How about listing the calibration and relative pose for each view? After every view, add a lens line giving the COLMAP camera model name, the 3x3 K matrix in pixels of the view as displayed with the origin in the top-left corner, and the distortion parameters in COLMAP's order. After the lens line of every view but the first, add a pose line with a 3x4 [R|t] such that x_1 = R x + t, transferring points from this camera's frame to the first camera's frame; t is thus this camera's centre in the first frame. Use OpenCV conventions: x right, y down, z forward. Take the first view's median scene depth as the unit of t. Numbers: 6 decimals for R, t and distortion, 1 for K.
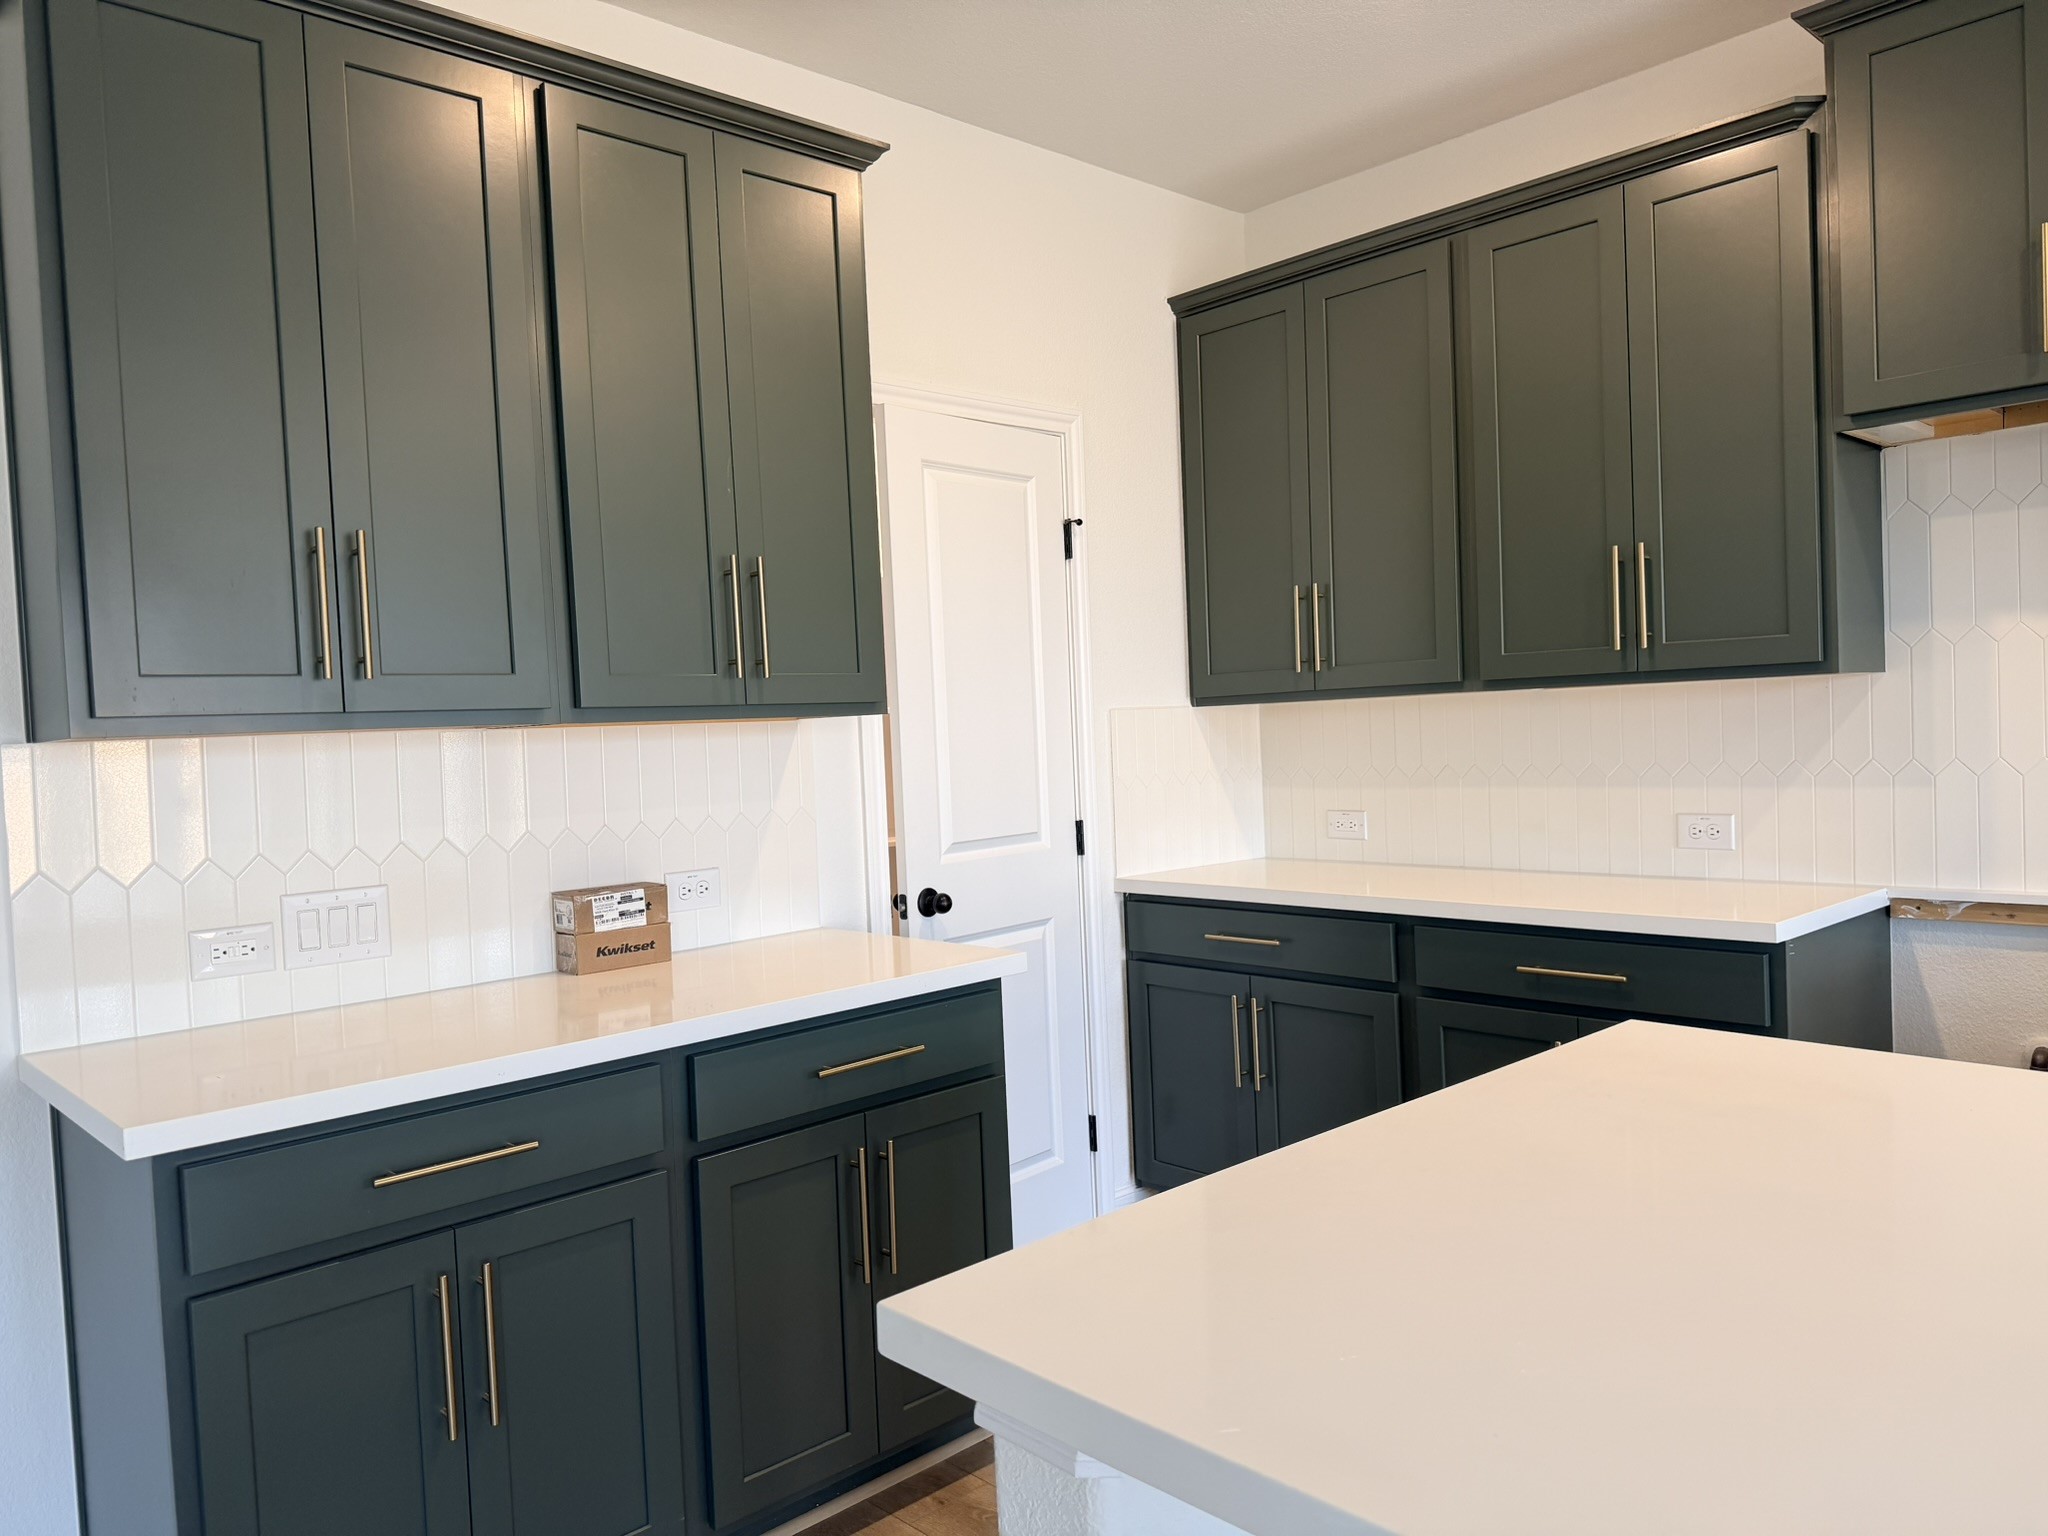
lens RADIAL K [[1438.6, 0, 1029.4], [0, 1438.6, 769.8], [0, 0, 1]] dist [0.176296, -0.250054]
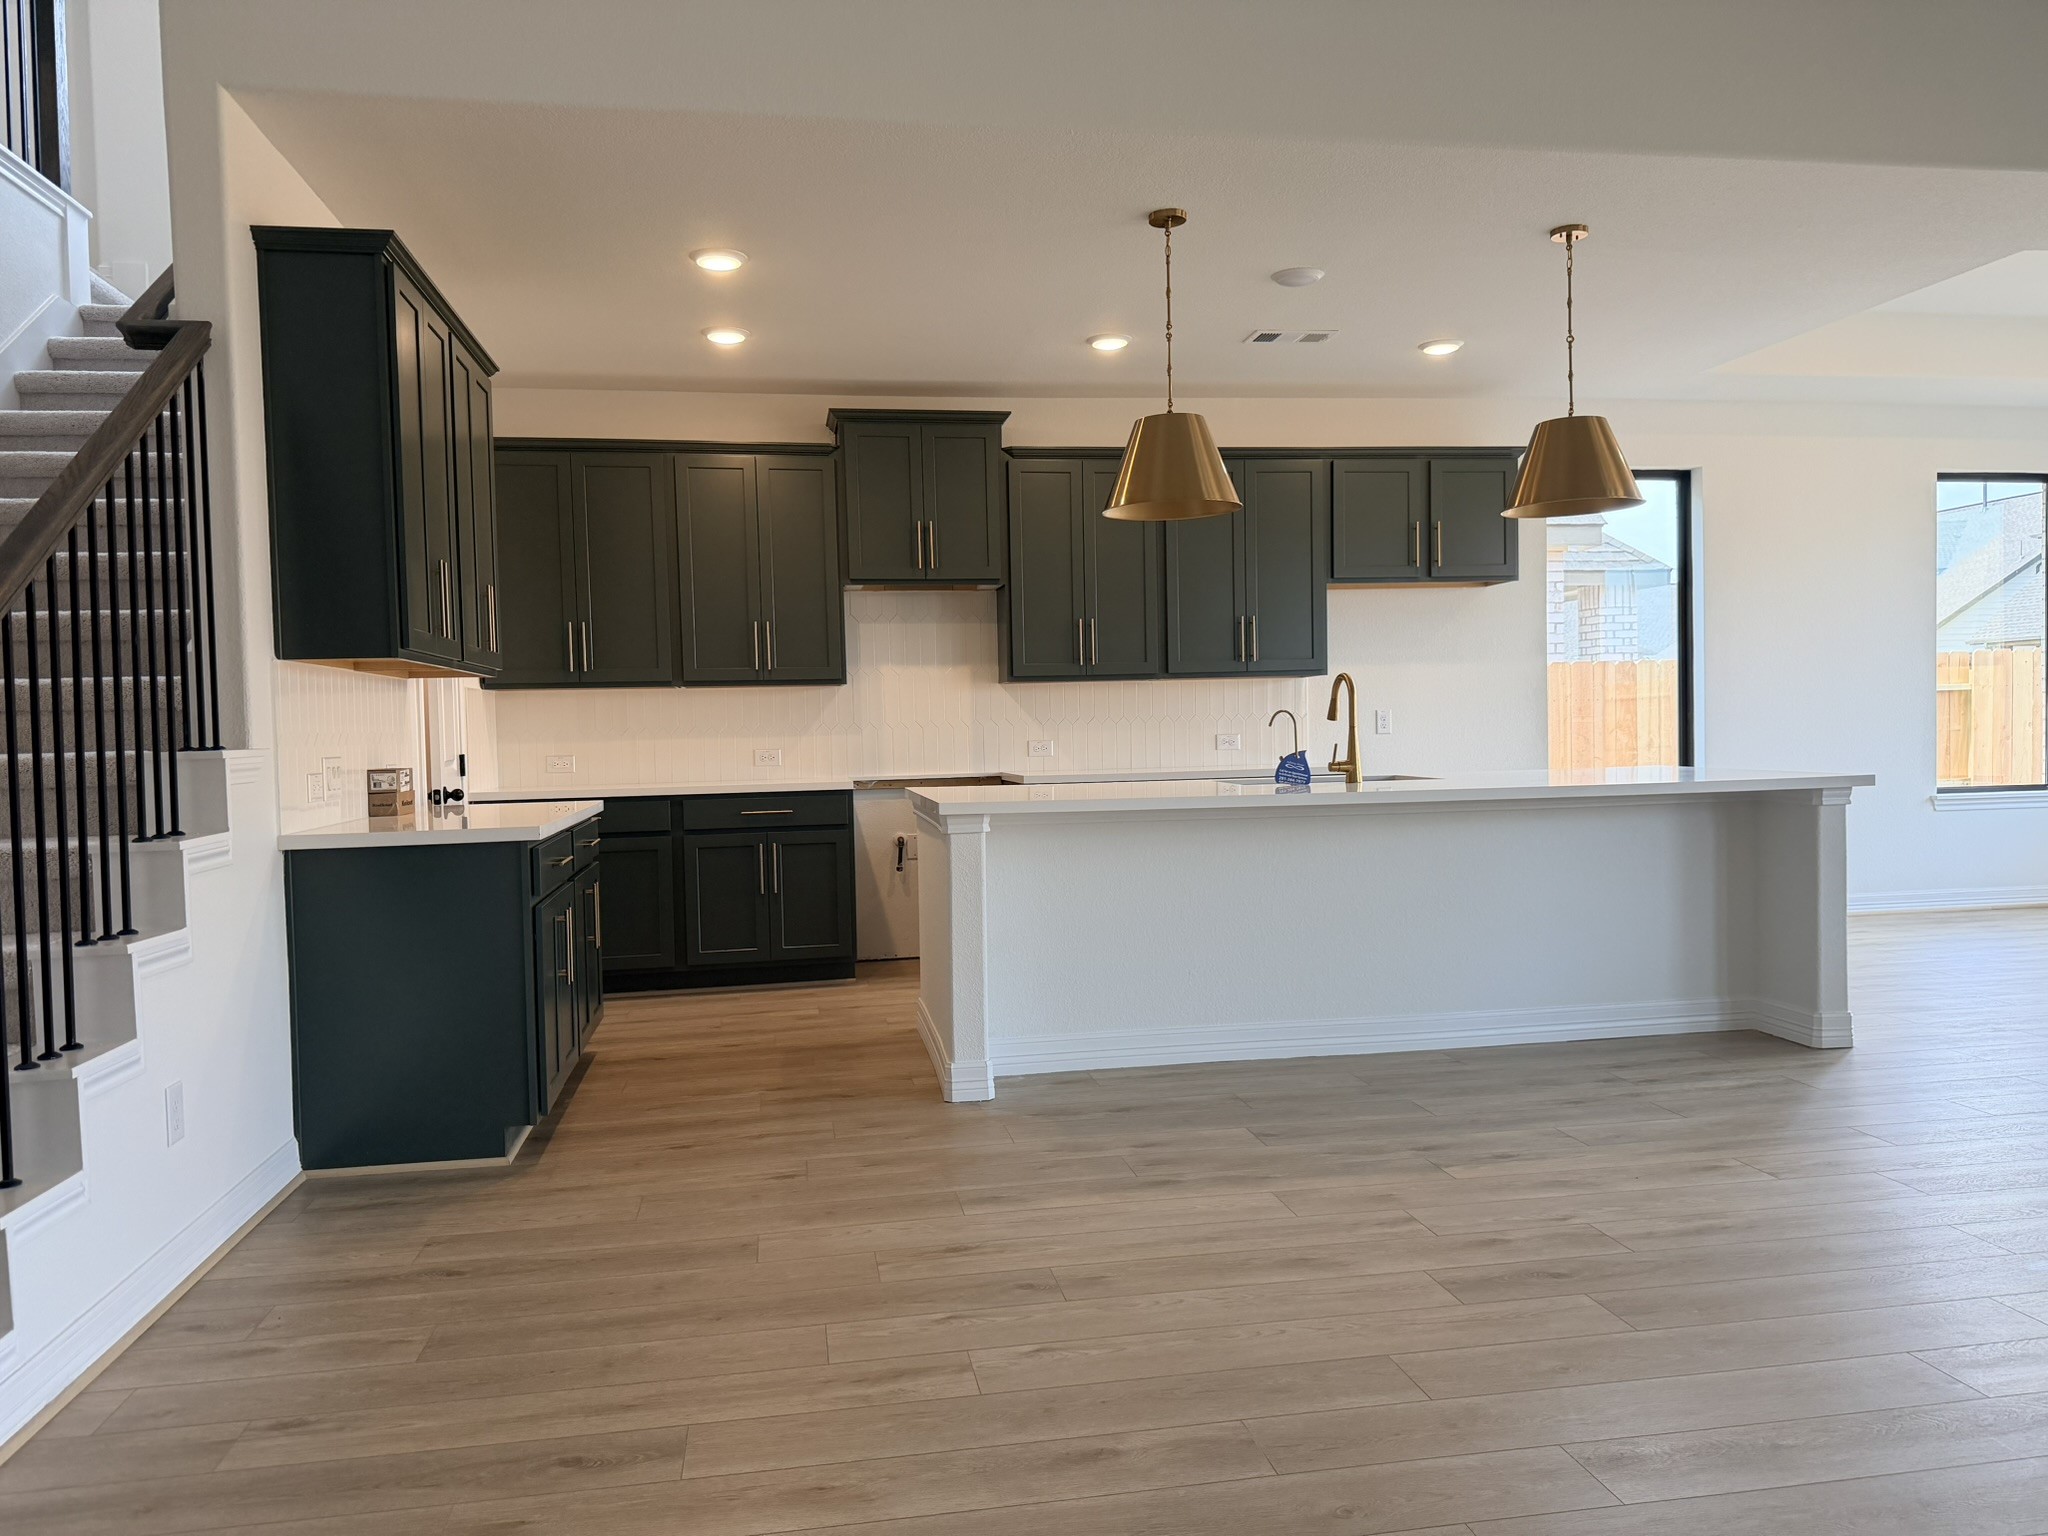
lens RADIAL K [[1438.6, 0, 1029.4], [0, 1438.6, 769.8], [0, 0, 1]] dist [0.176296, -0.250054]
pose [[0.554560, 0.002980, 0.832138, -1.105831], [0.025446, 0.999465, -0.020537, 0.115440], [-0.831754, 0.032563, 0.554188, -0.490052]]
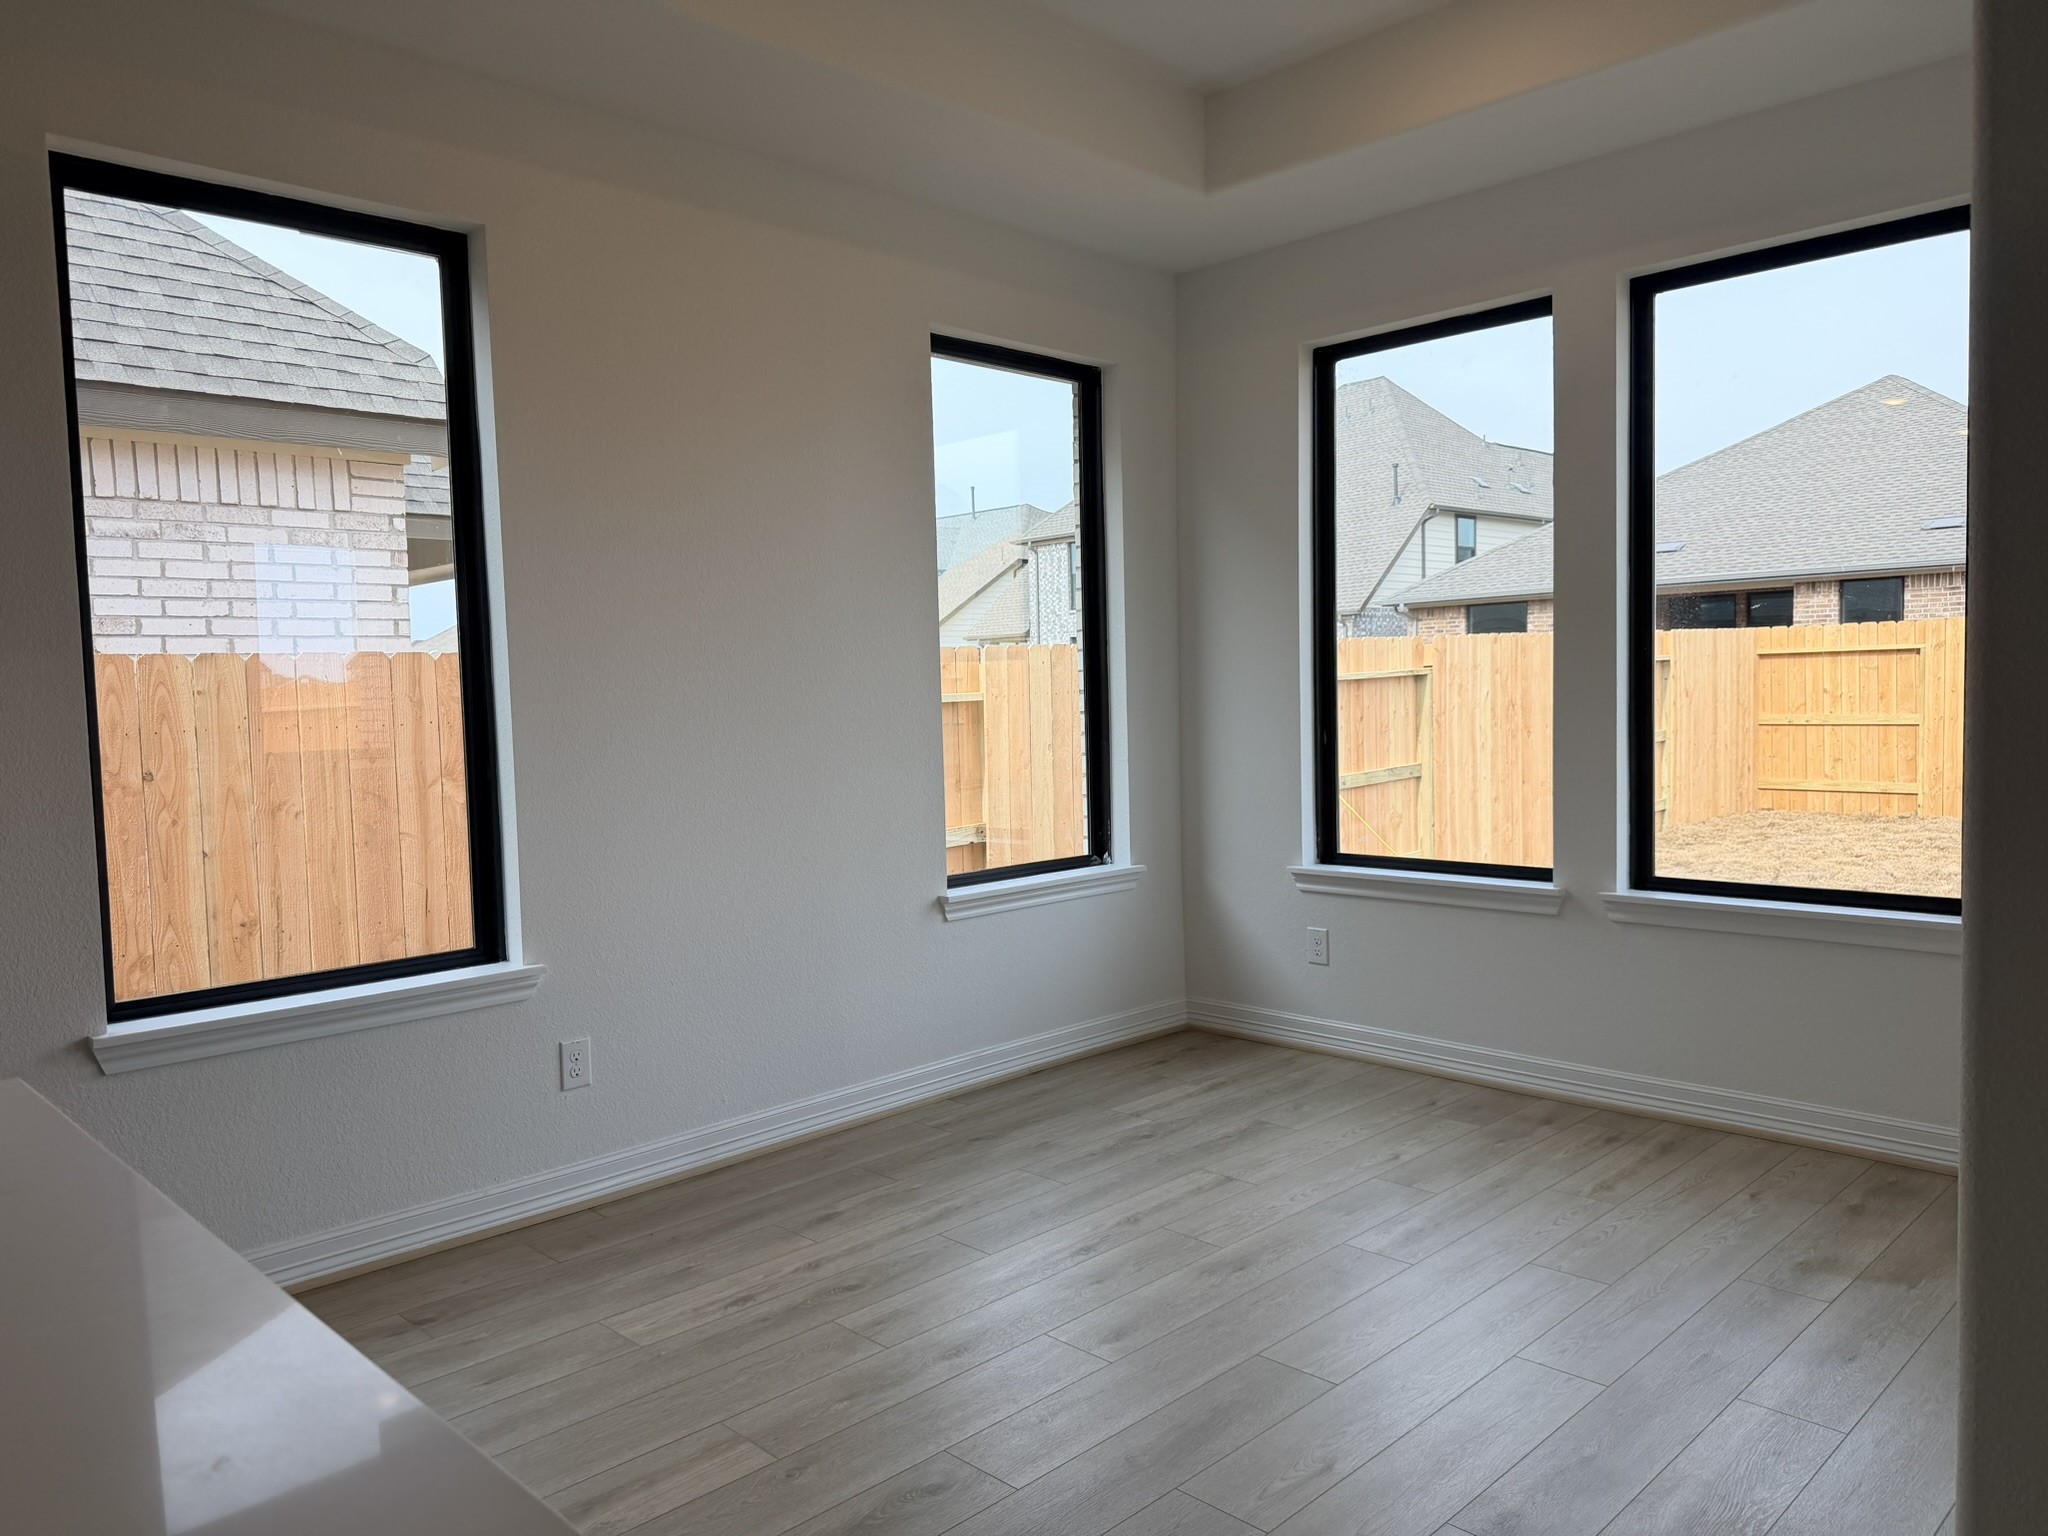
lens RADIAL K [[1438.6, 0, 1029.4], [0, 1438.6, 769.8], [0, 0, 1]] dist [0.176296, -0.250054]
pose [[-0.021142, -0.015731, 0.999653, 0.435113], [0.058969, 0.998116, 0.016954, 0.001191], [-0.998036, 0.059307, -0.020174, -0.434422]]
